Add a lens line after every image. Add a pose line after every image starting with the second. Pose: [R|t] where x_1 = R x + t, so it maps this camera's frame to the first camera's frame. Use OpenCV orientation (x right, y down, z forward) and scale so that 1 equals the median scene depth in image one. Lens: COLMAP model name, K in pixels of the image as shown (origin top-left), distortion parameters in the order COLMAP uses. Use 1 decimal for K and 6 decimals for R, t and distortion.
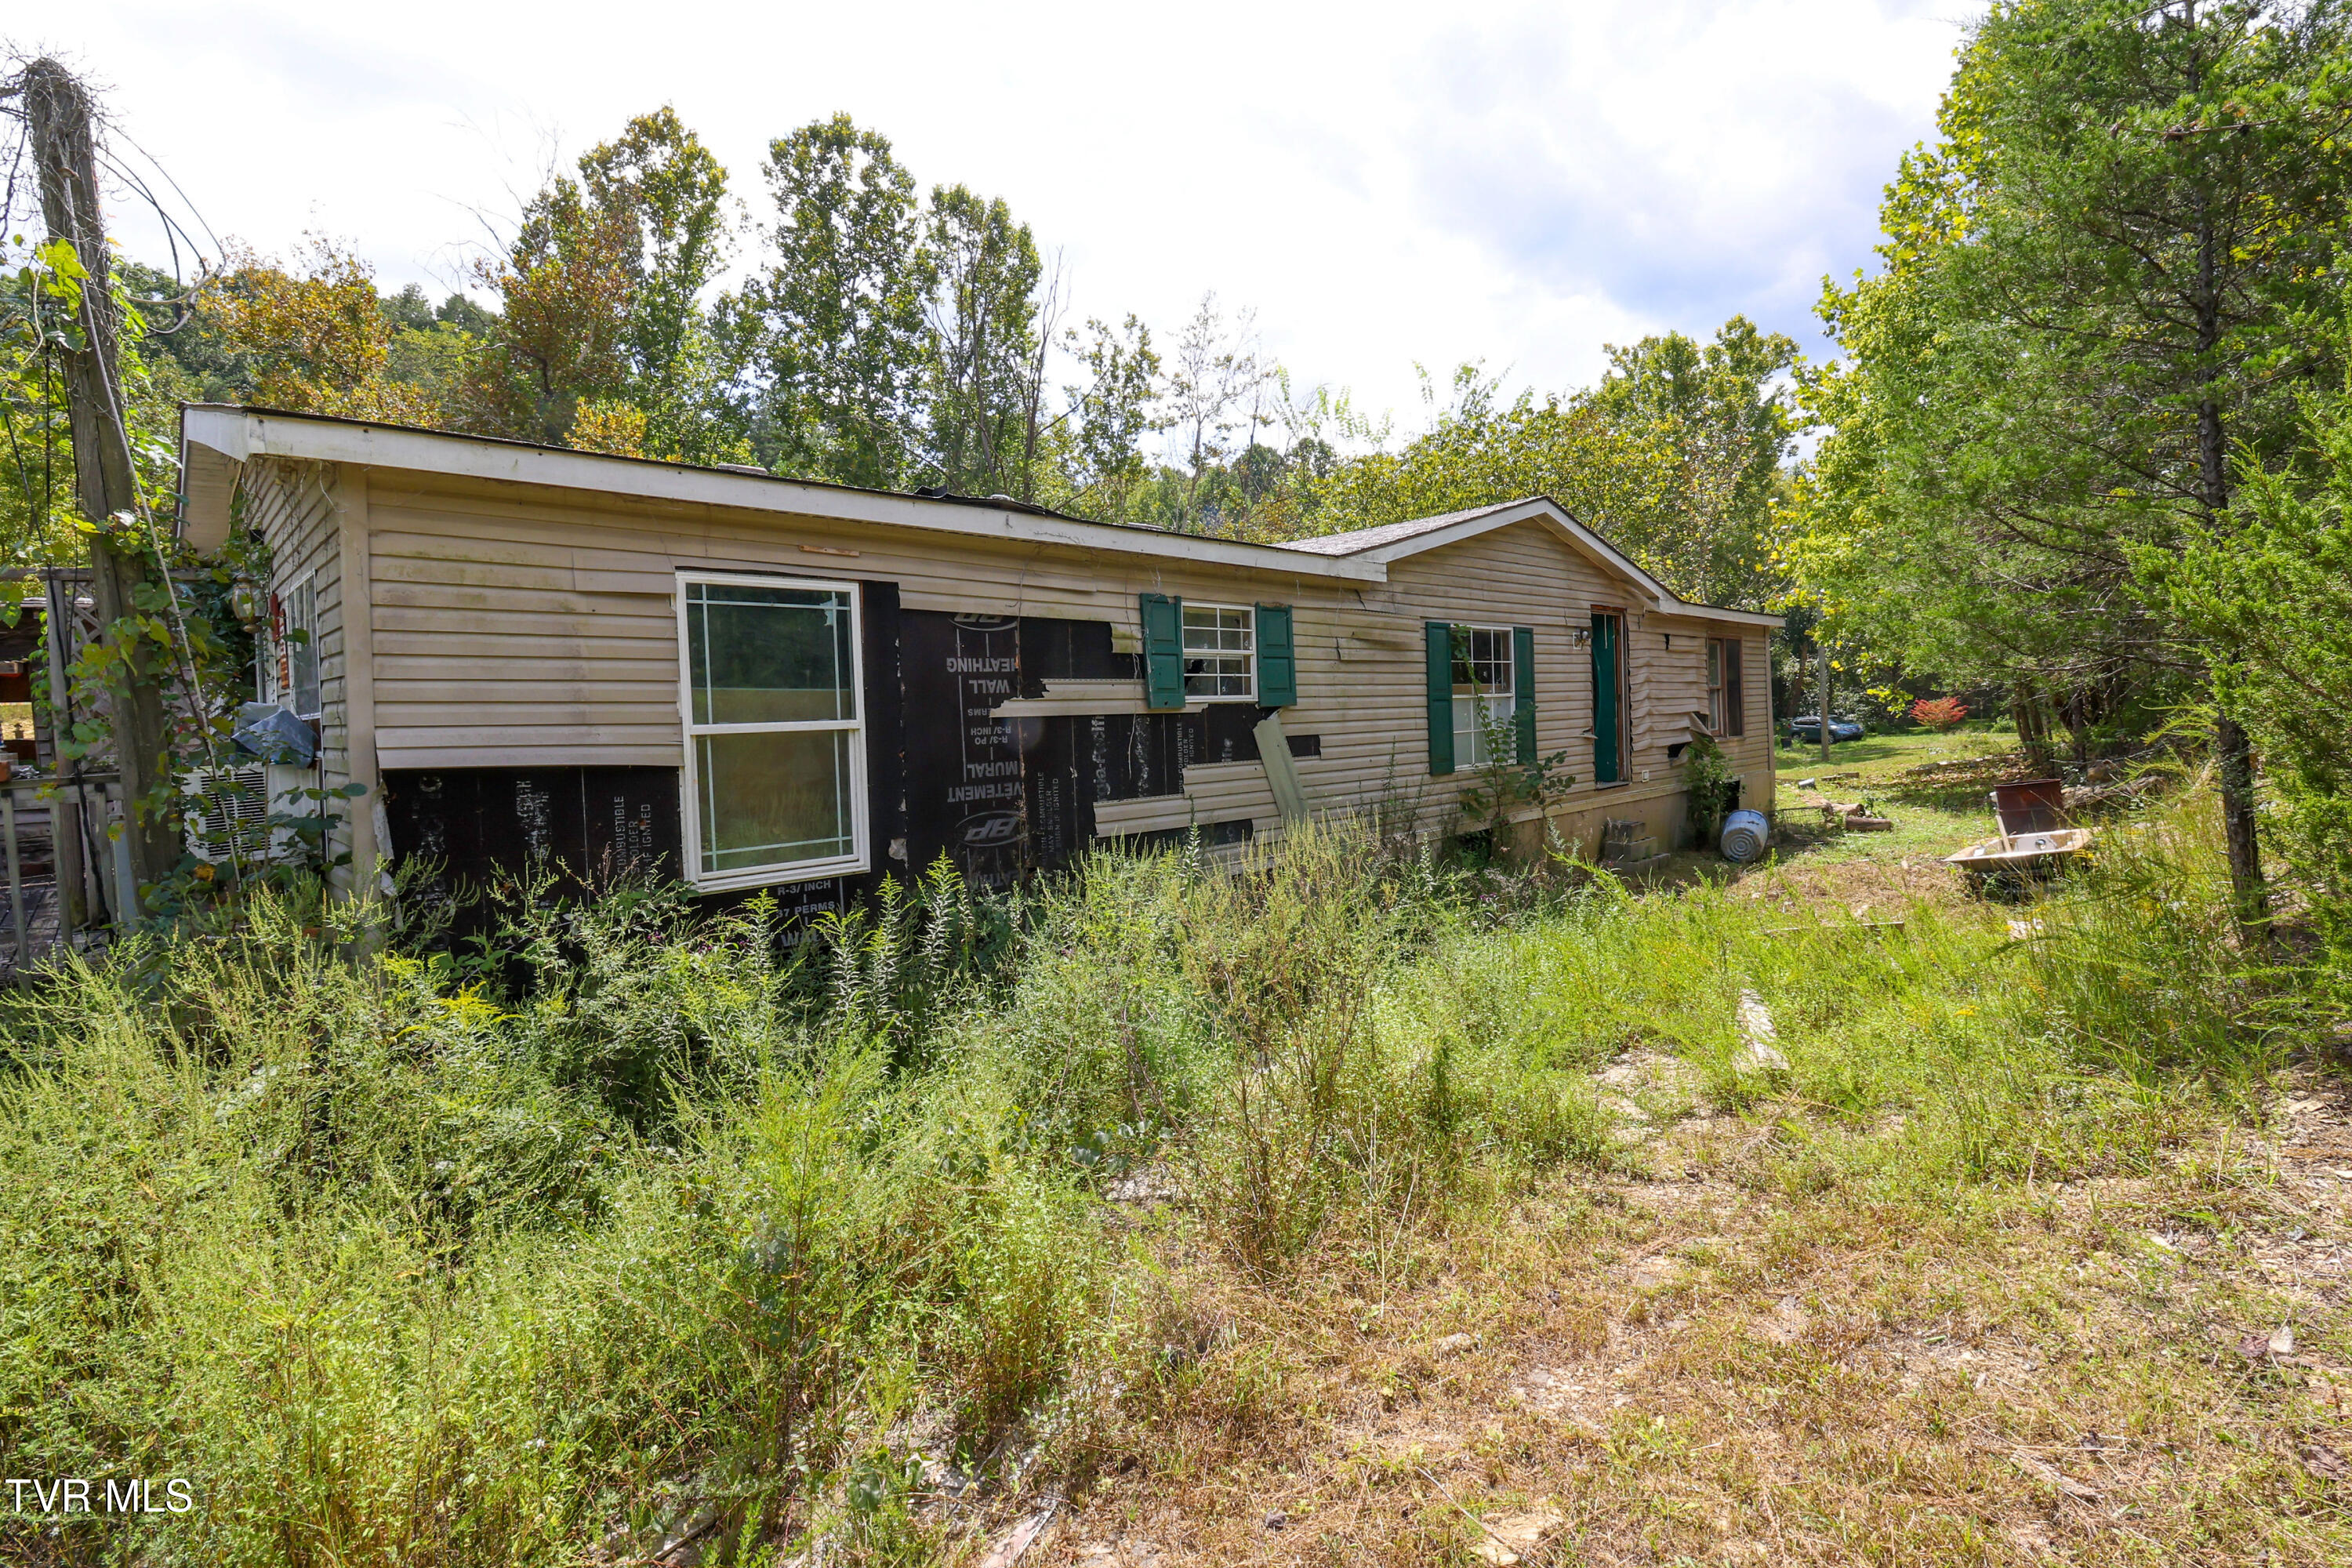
lens RADIAL K [[1059.6, 0, 1187.0], [0, 1059.6, 759.3], [0, 0, 1]] dist [-0.004227, -0.011249]
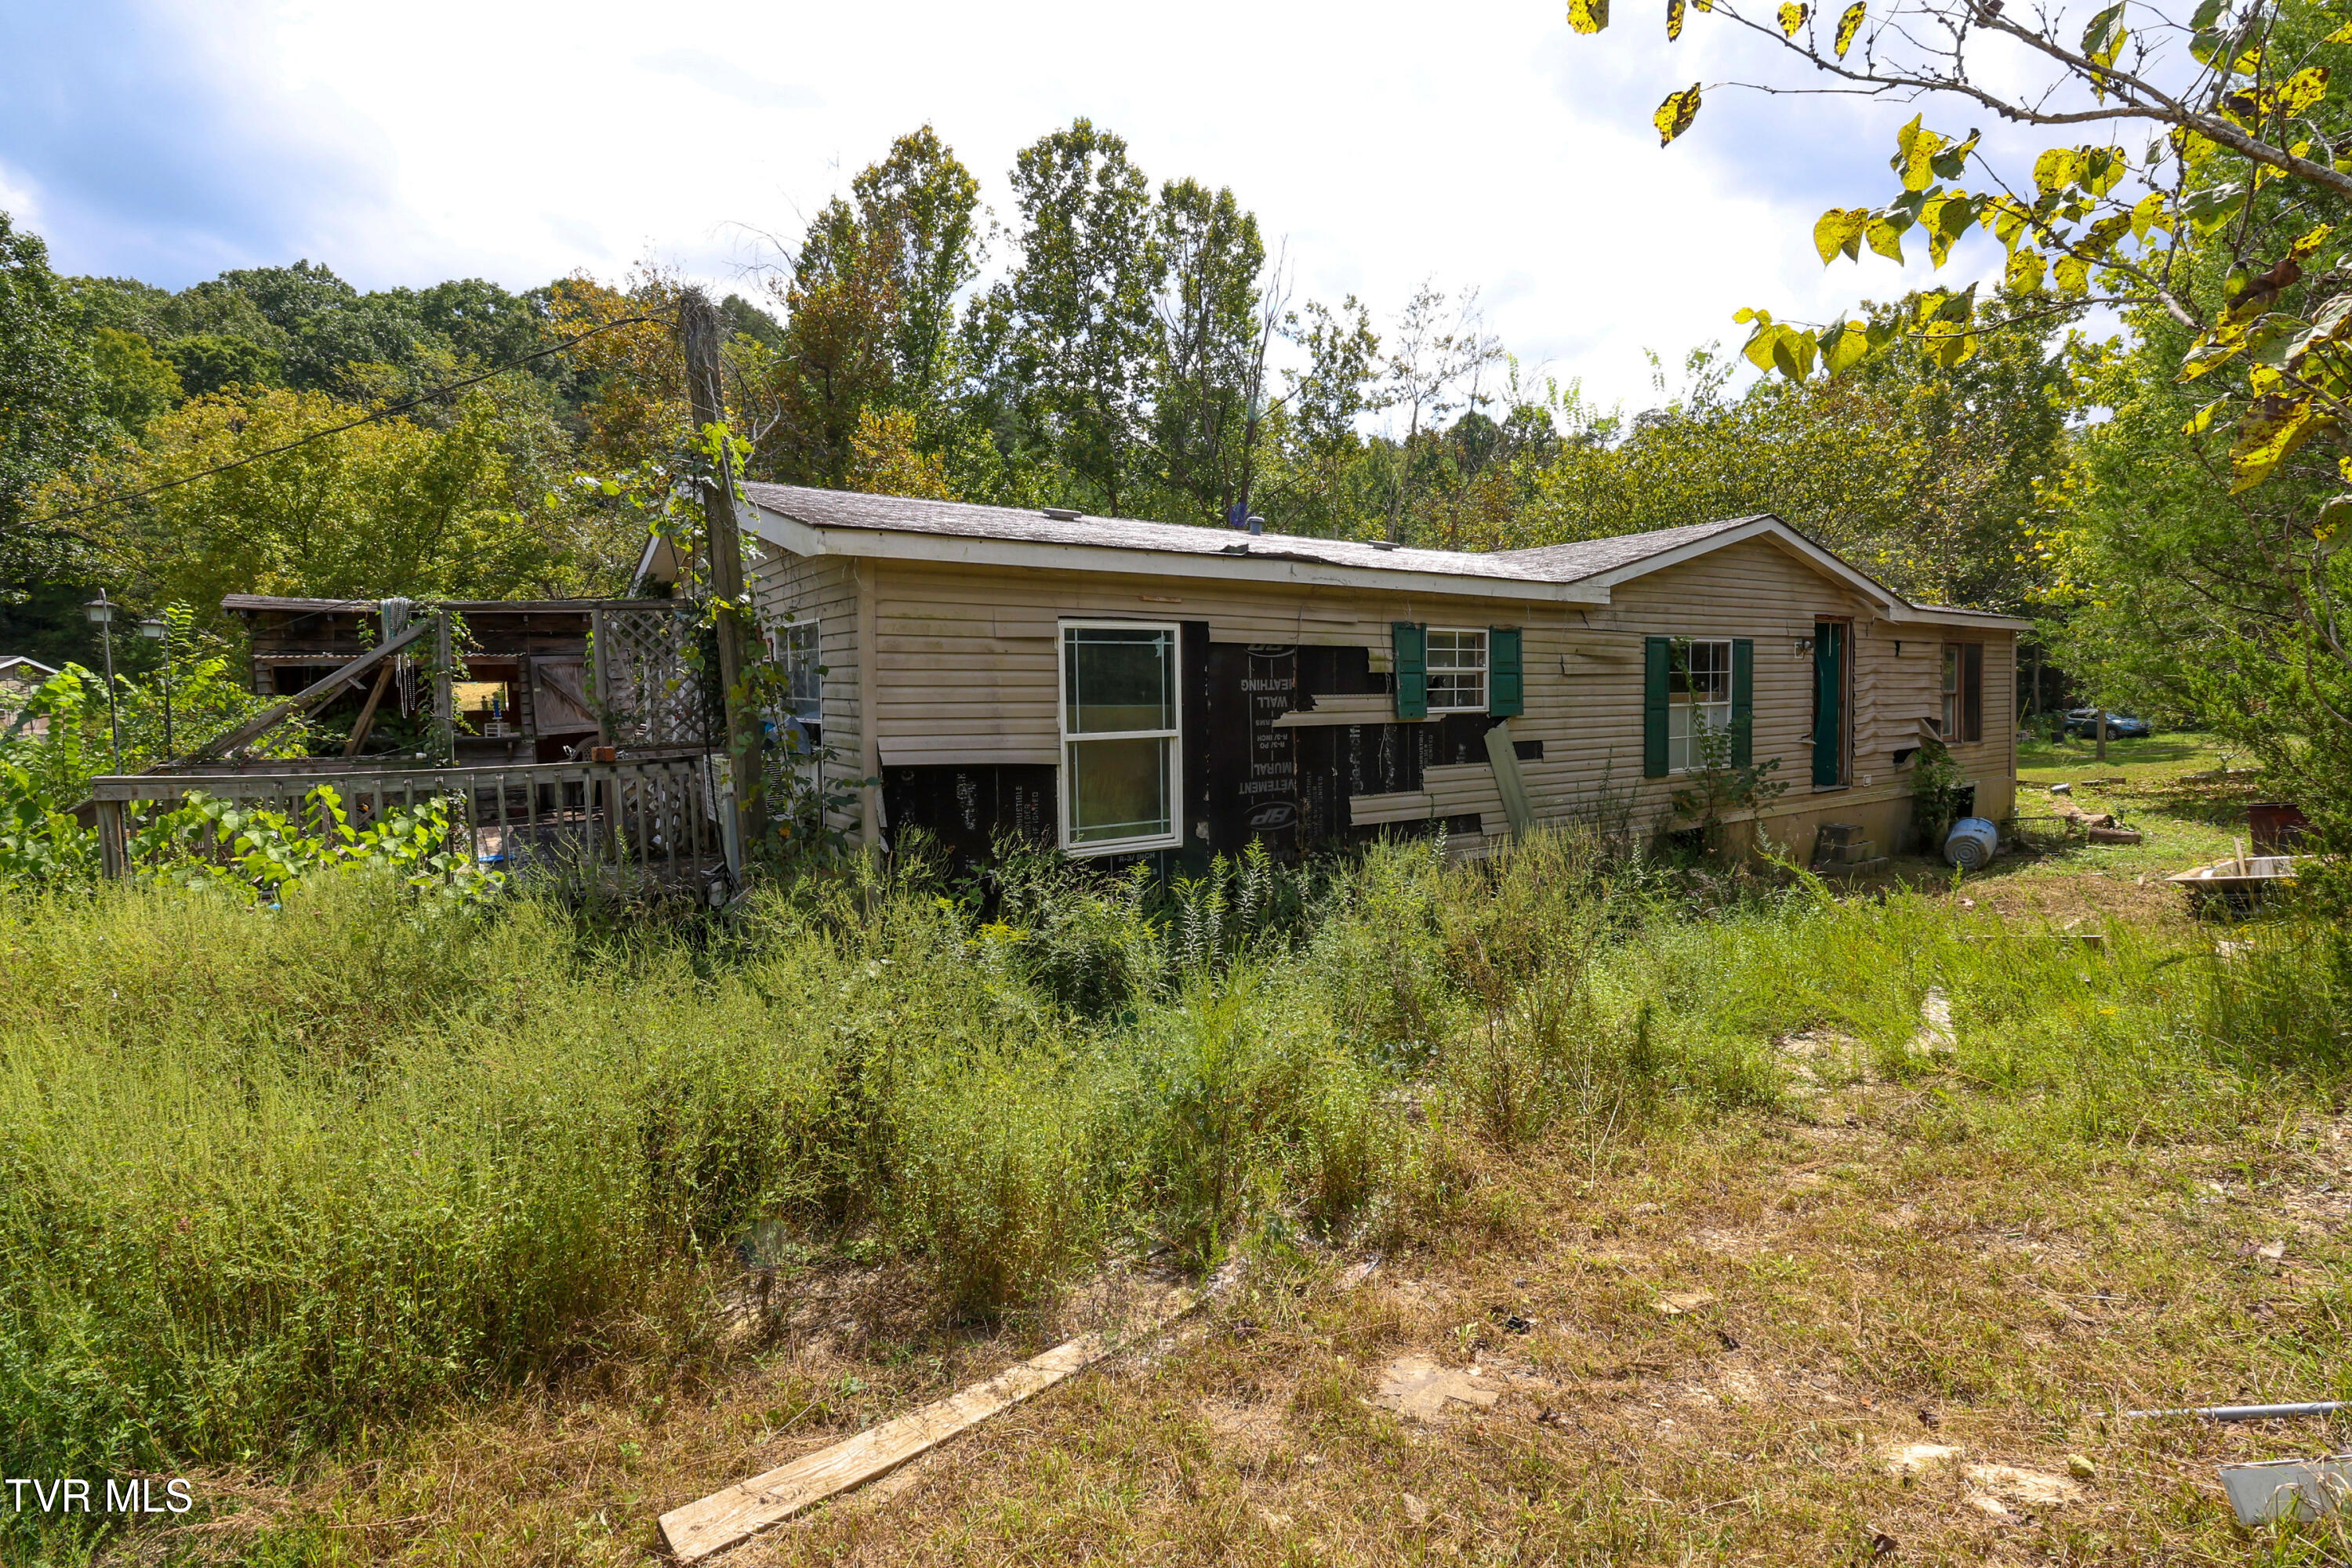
lens RADIAL K [[1059.6, 0, 1187.0], [0, 1059.6, 759.3], [0, 0, 1]] dist [-0.004227, -0.011249]
pose [[0.982828, 0.032911, -0.181568, -0.044645], [-0.027506, 0.999103, 0.032206, -0.030507], [0.182465, -0.026658, 0.982851, -0.192245]]
